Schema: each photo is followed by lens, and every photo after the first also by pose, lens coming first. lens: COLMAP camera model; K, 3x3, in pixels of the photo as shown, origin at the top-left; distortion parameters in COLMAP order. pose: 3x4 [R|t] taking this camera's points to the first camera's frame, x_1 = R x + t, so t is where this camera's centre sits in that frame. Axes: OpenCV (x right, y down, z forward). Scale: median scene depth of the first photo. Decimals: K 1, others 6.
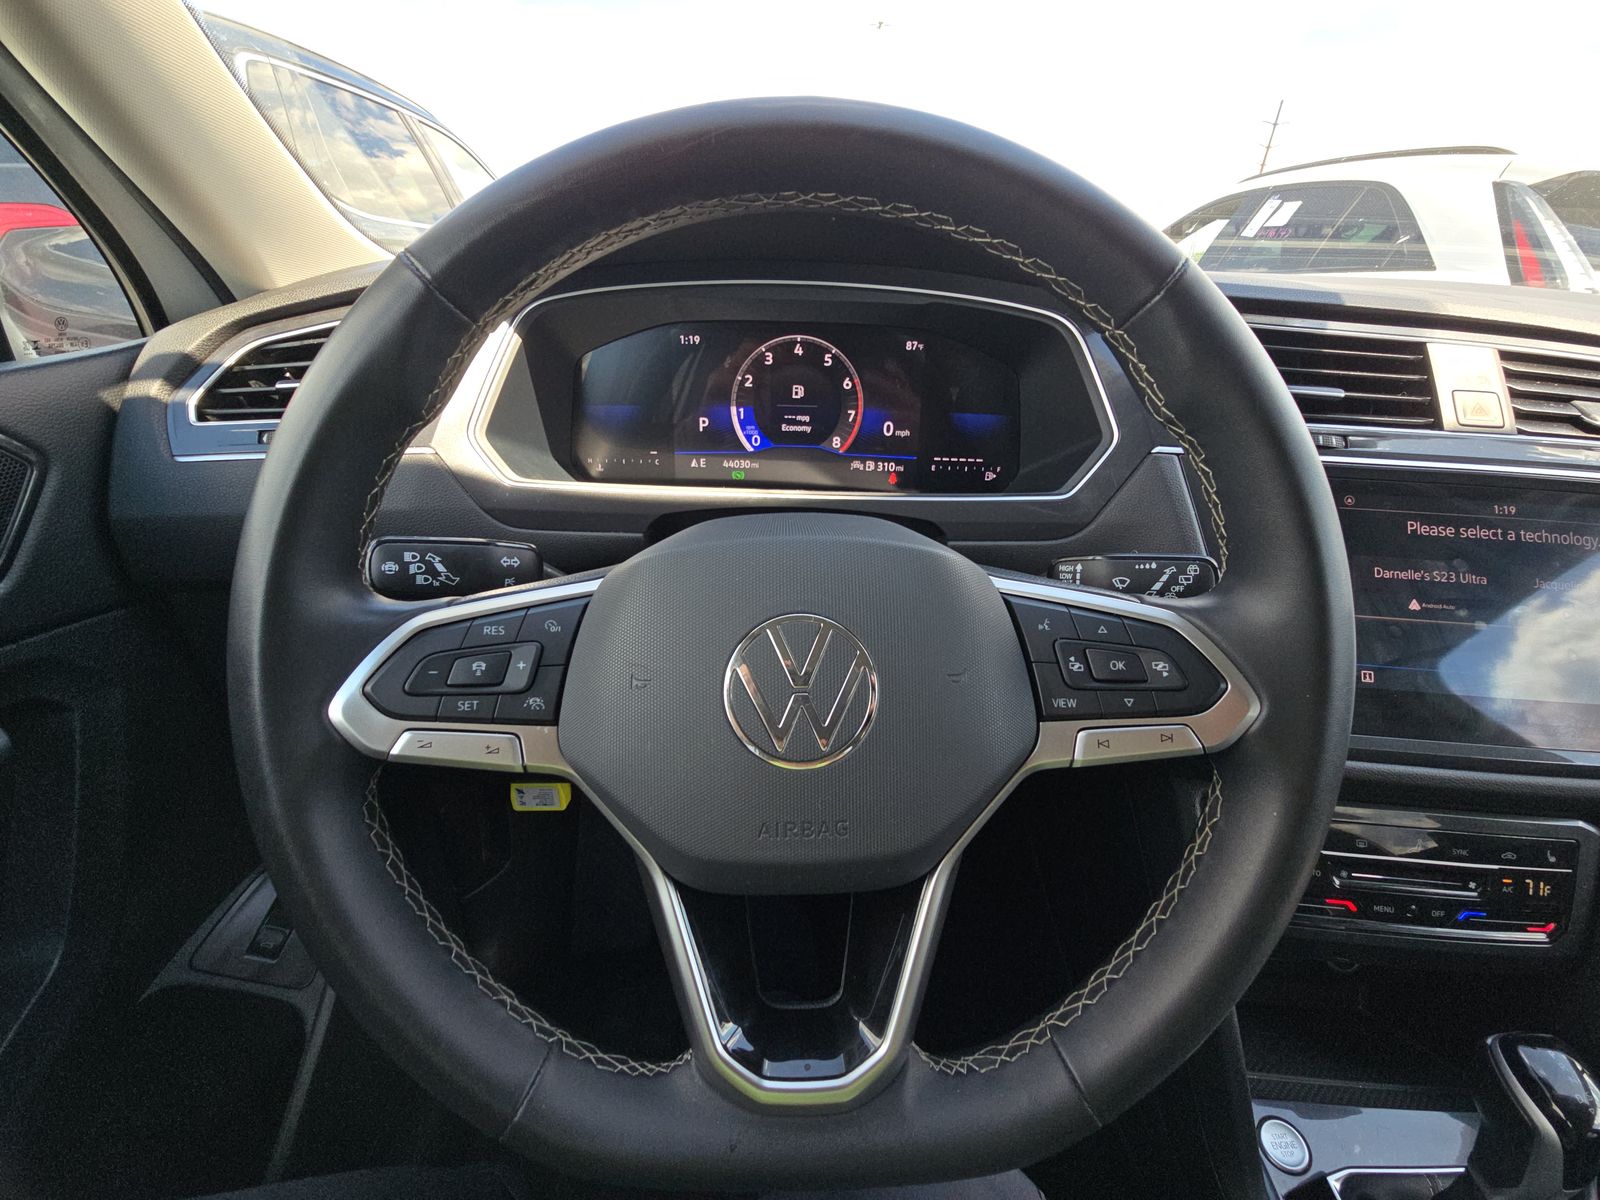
lens RADIAL K [[642.0, 0, 798.0], [0, 642.0, 600.1], [0, 0, 1]] dist [-0.002849, -0.001412]
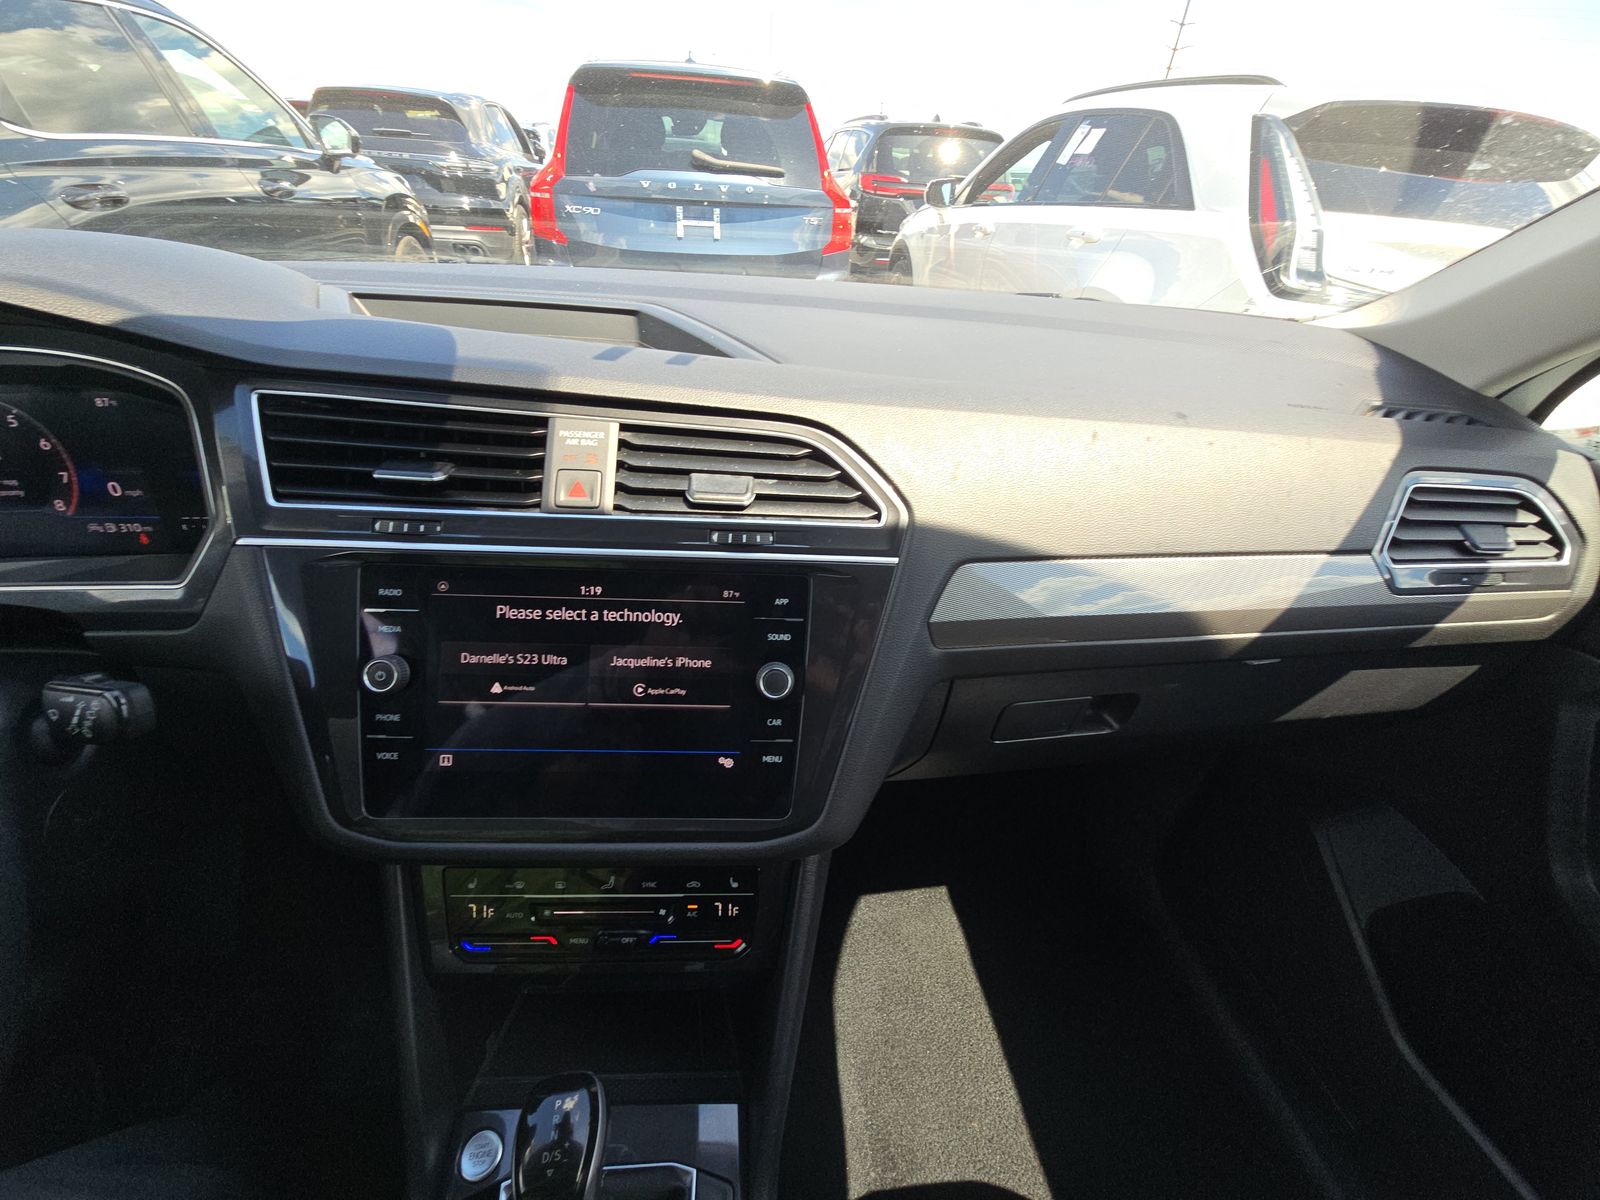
lens RADIAL K [[642.0, 0, 799.5], [0, 642.0, 594.2], [0, 0, 1]] dist [-0.002849, -0.001412]
pose [[0.992686, -0.046415, 0.111446, 1.042356], [0.033844, 0.993115, 0.112148, -0.189444], [-0.115884, -0.107556, 0.987422, -0.054951]]
